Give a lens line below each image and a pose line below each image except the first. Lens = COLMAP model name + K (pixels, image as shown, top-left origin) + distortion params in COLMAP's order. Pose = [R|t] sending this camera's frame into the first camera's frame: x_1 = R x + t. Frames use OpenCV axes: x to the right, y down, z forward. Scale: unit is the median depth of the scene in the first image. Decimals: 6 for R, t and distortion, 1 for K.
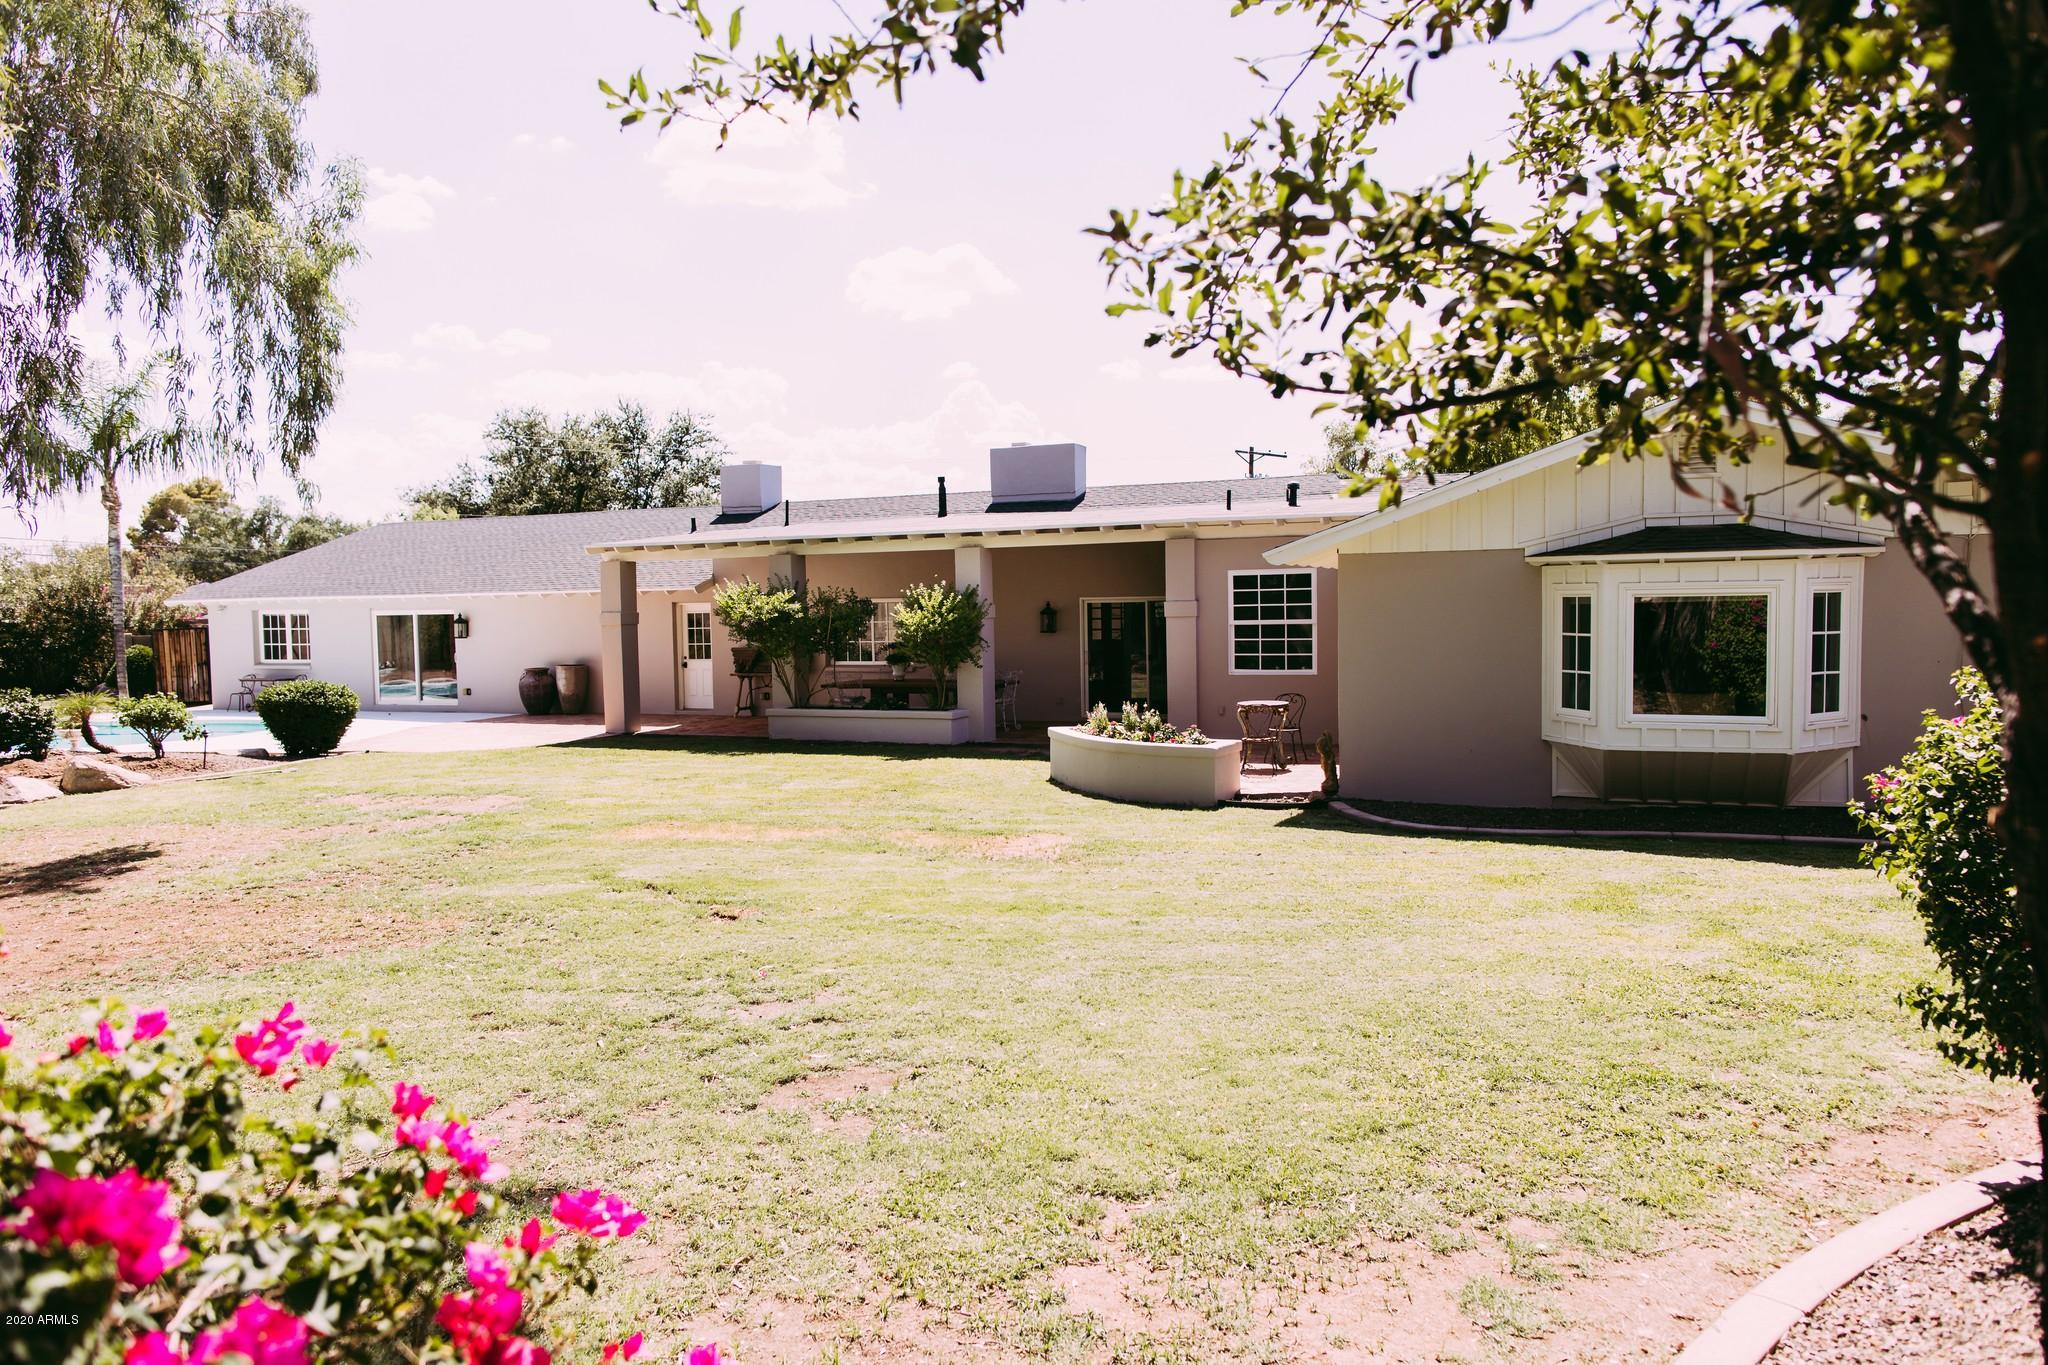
lens RADIAL K [[1374.3, 0, 1024.7], [0, 1374.3, 675.7], [0, 0, 1]] dist [0.010784, -0.006321]
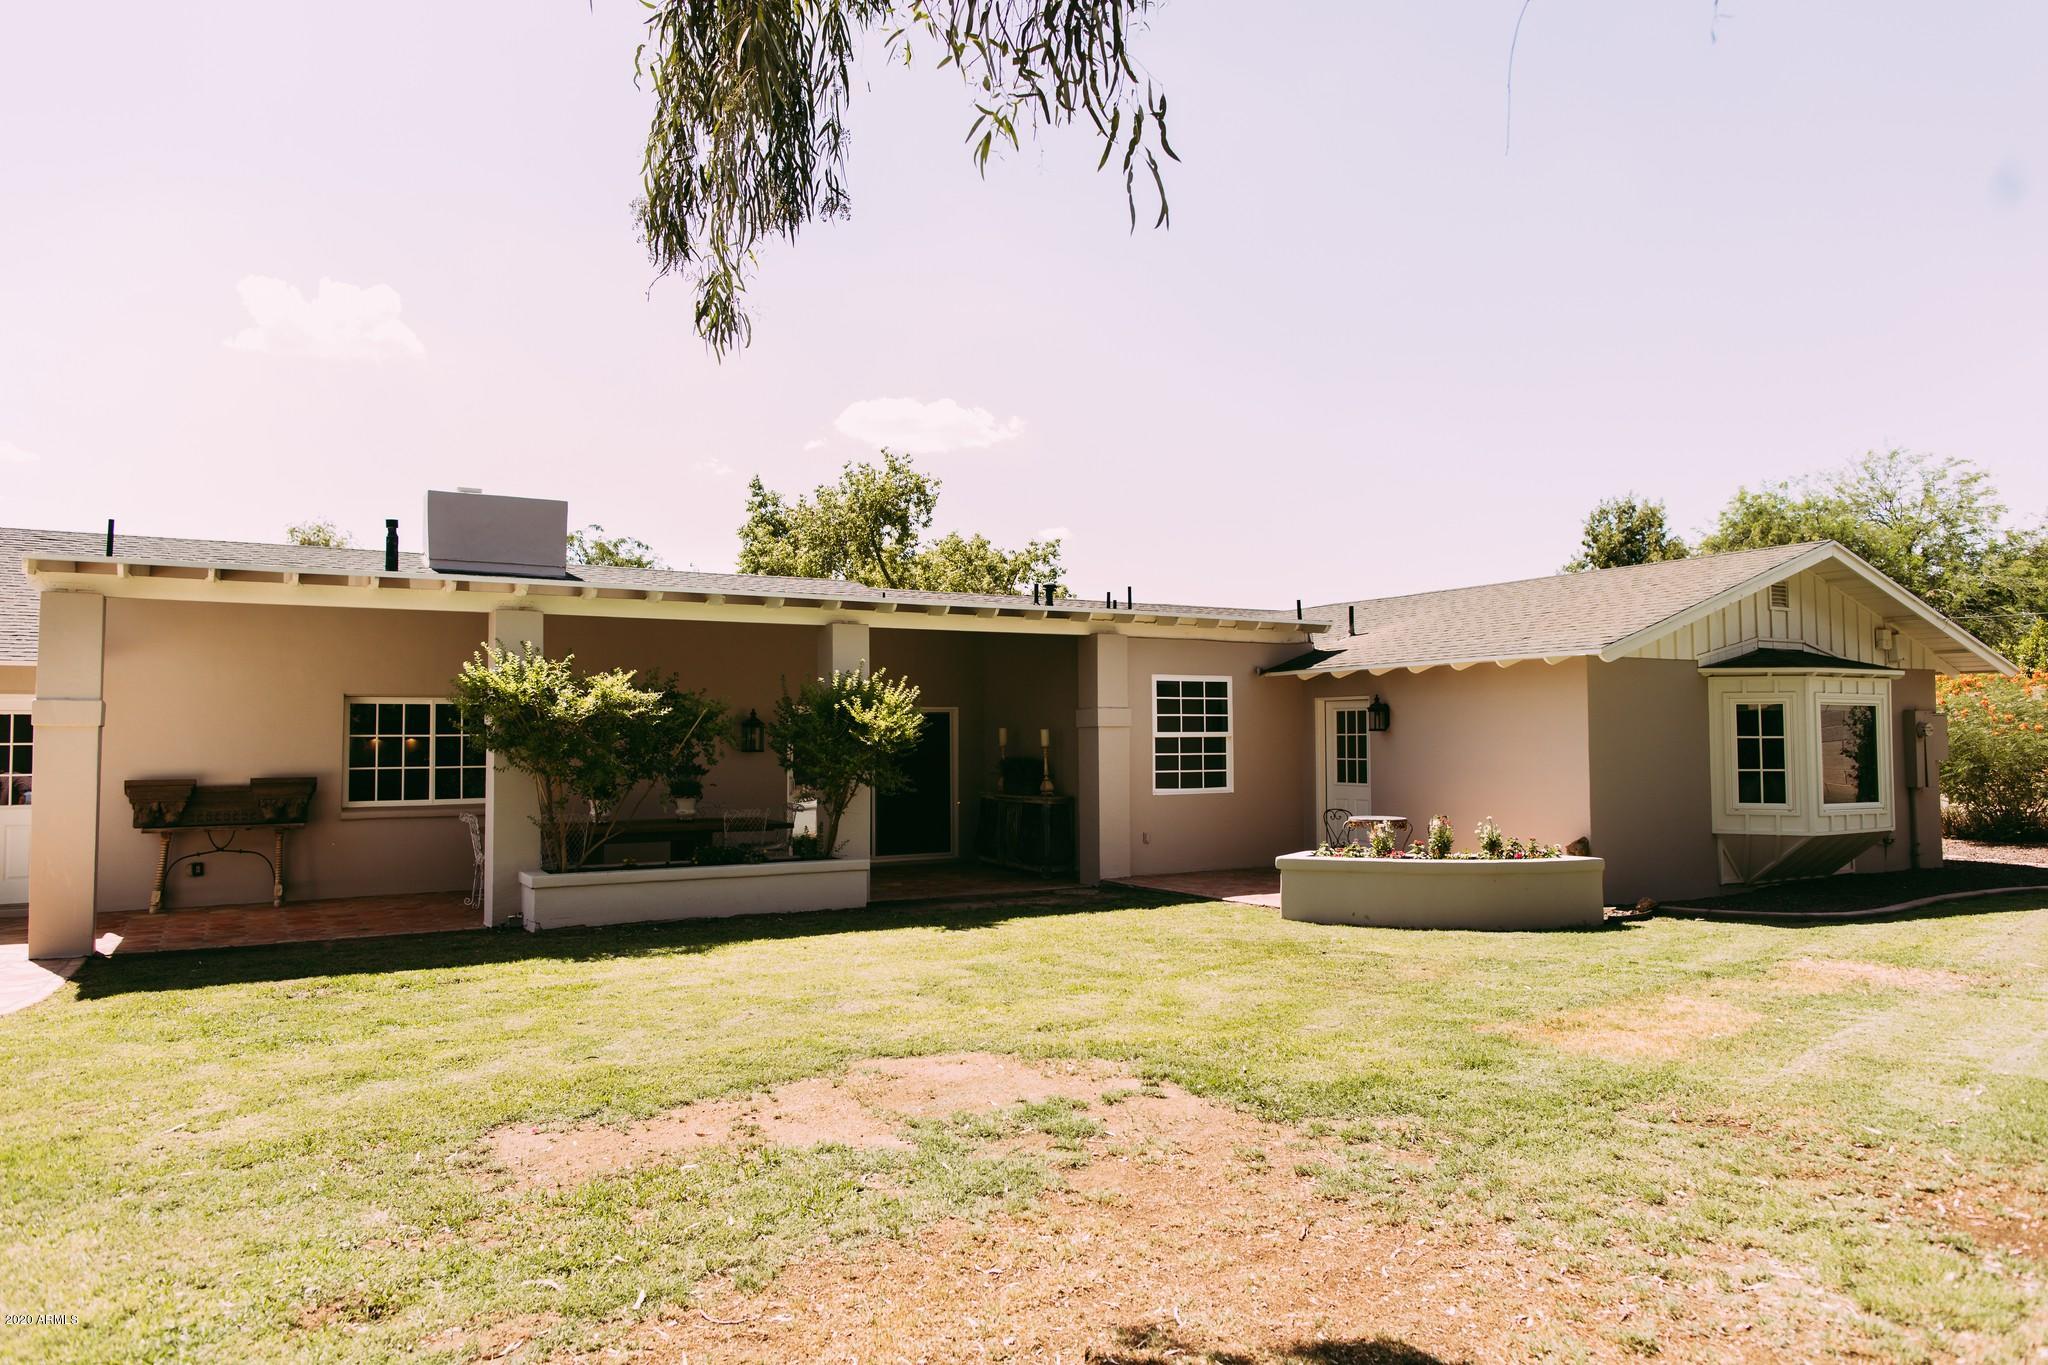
lens RADIAL K [[1374.3, 0, 1022.8], [0, 1374.3, 680.0], [0, 0, 1]] dist [0.010784, -0.006321]
pose [[0.578636, 0.038395, 0.814682, -0.829712], [0.041579, 0.996204, -0.076482, -0.014501], [-0.814525, 0.078129, 0.574843, 0.785231]]
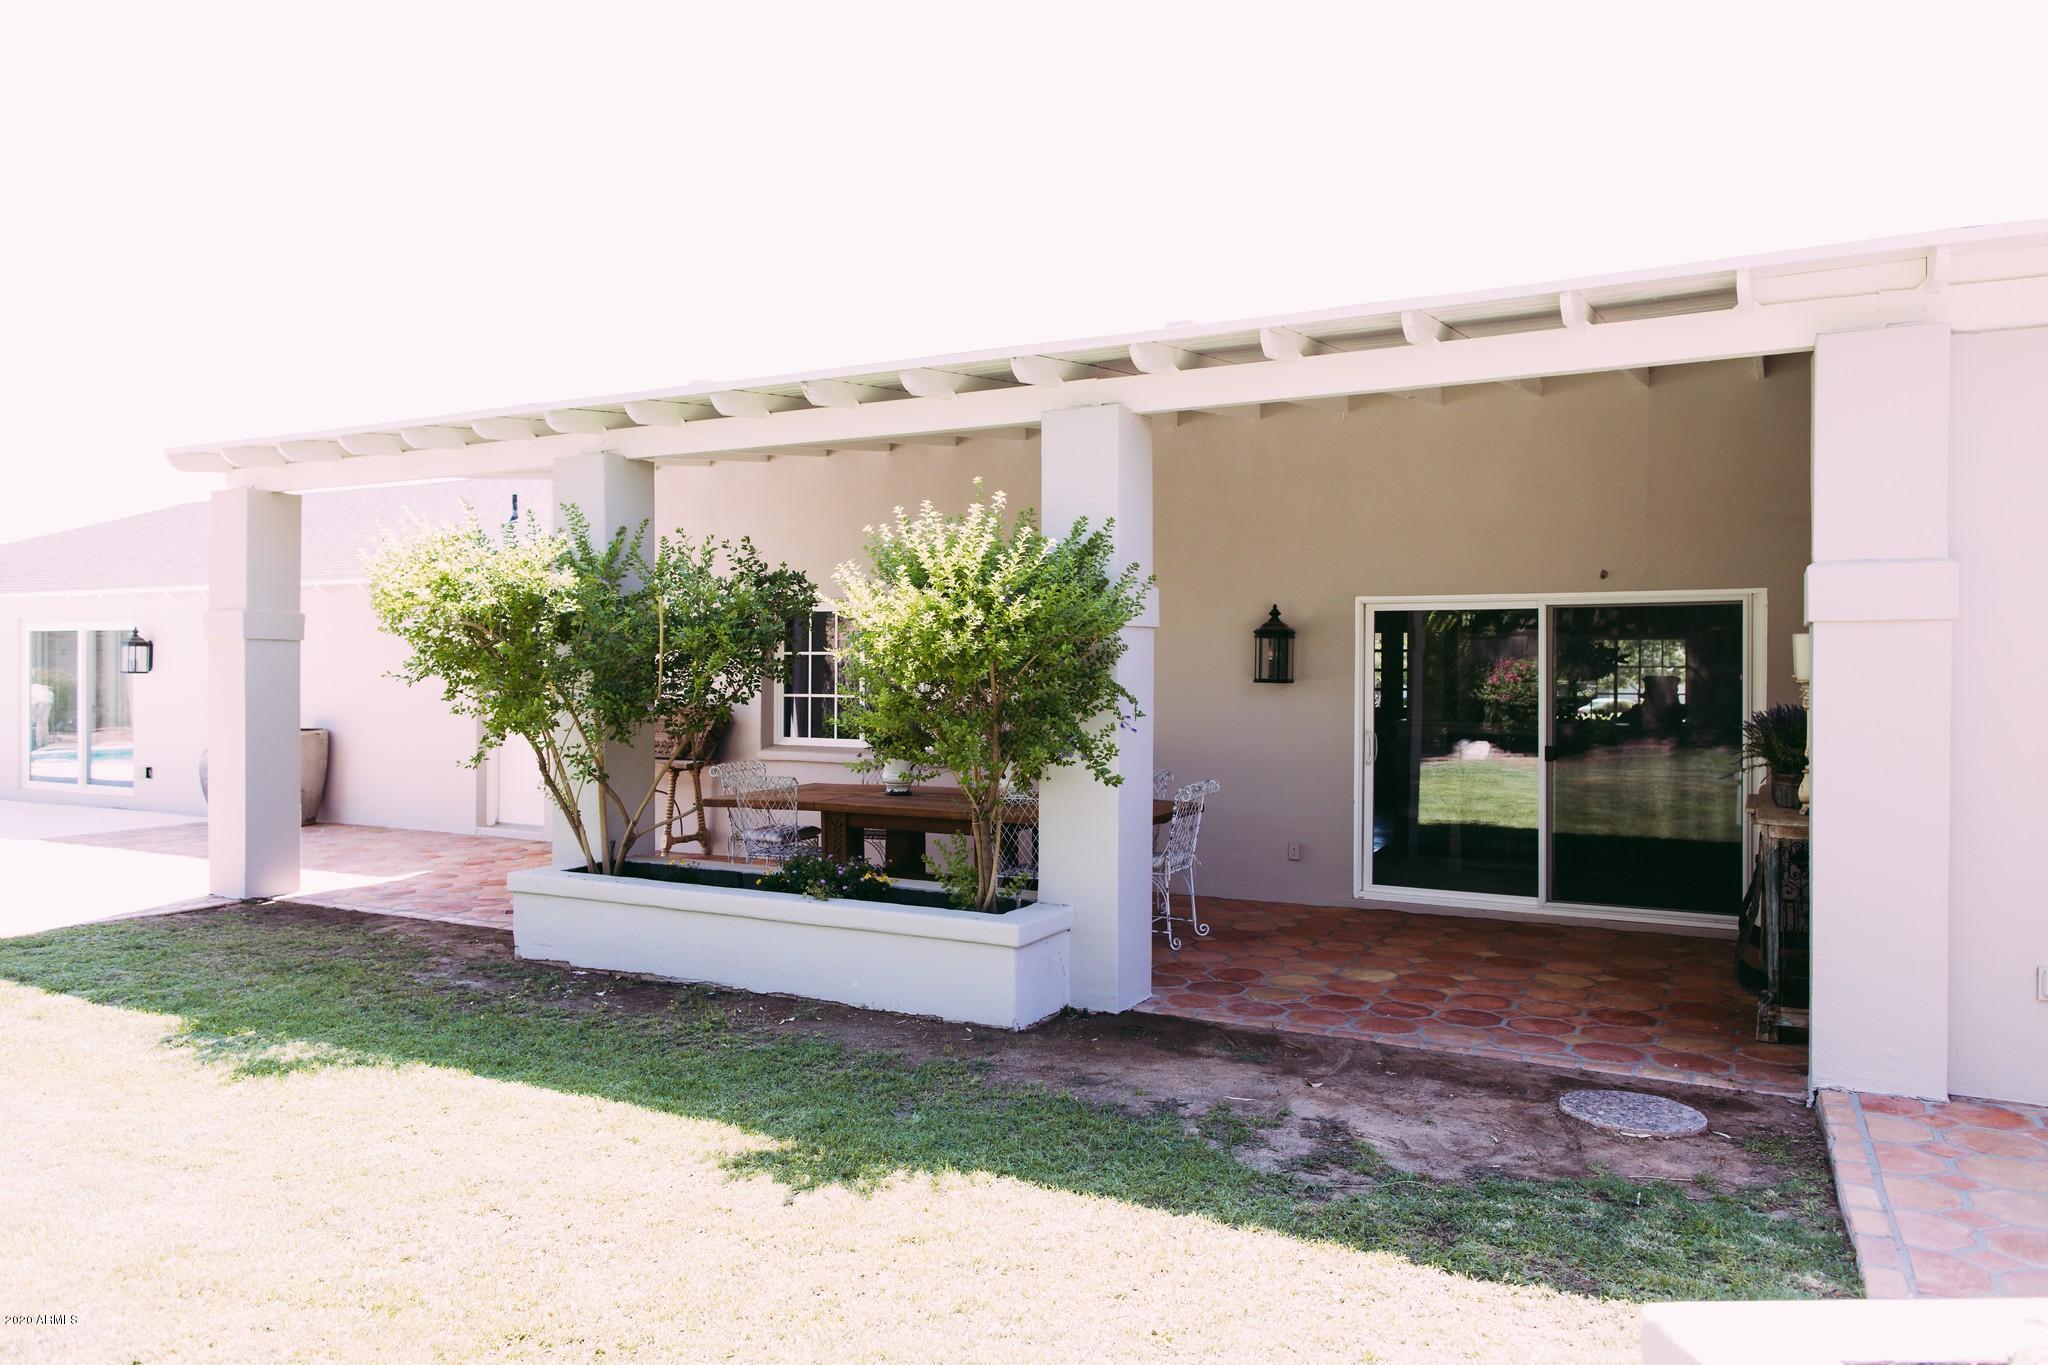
lens RADIAL K [[1374.3, 0, 1022.6], [0, 1374.3, 679.2], [0, 0, 1]] dist [0.010784, -0.006321]
pose [[0.997007, 0.022782, -0.073882, -0.044490], [-0.025939, 0.998779, -0.042051, -0.022901], [0.072834, 0.043842, 0.996380, 1.010428]]
